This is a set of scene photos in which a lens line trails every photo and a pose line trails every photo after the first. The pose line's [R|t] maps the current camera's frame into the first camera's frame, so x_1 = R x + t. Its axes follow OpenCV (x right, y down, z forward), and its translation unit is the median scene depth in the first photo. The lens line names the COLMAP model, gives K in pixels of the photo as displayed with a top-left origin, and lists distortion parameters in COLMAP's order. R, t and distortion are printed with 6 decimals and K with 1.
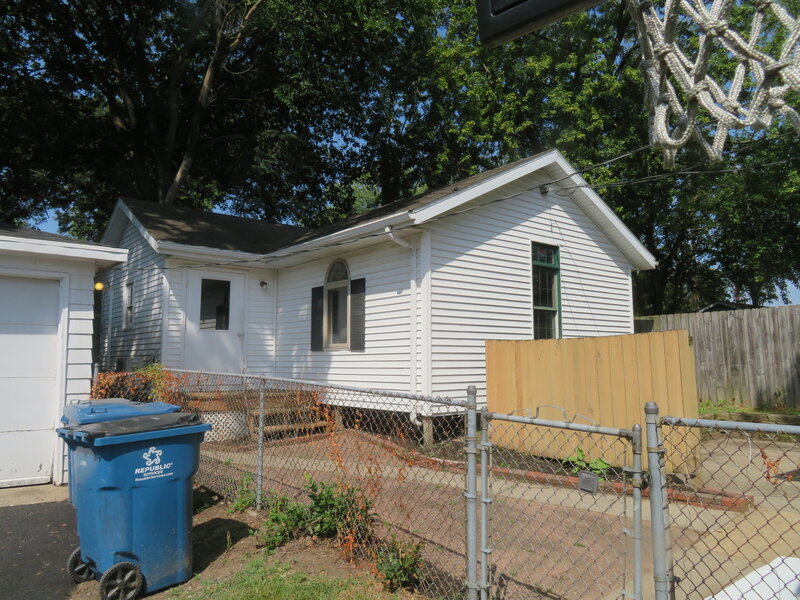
lens RADIAL K [[610.4, 0, 400.2], [0, 610.4, 297.8], [0, 0, 1]] dist [-0.001058, 0.008867]
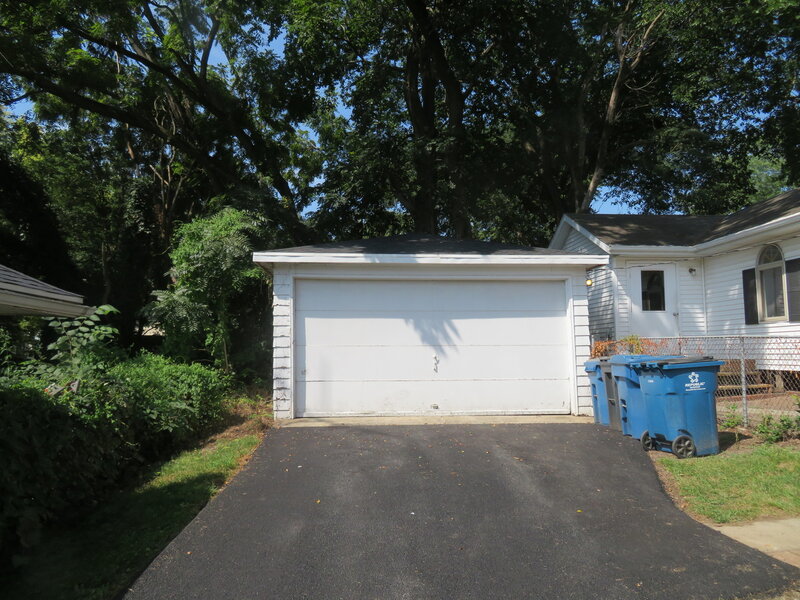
lens RADIAL K [[610.4, 0, 399.9], [0, 610.4, 303.0], [0, 0, 1]] dist [-0.001058, 0.008867]
pose [[0.831632, -0.057178, -0.552376, -0.049712], [0.071455, 0.997434, 0.004332, -0.006075], [0.550711, -0.043073, 0.833584, -0.331690]]
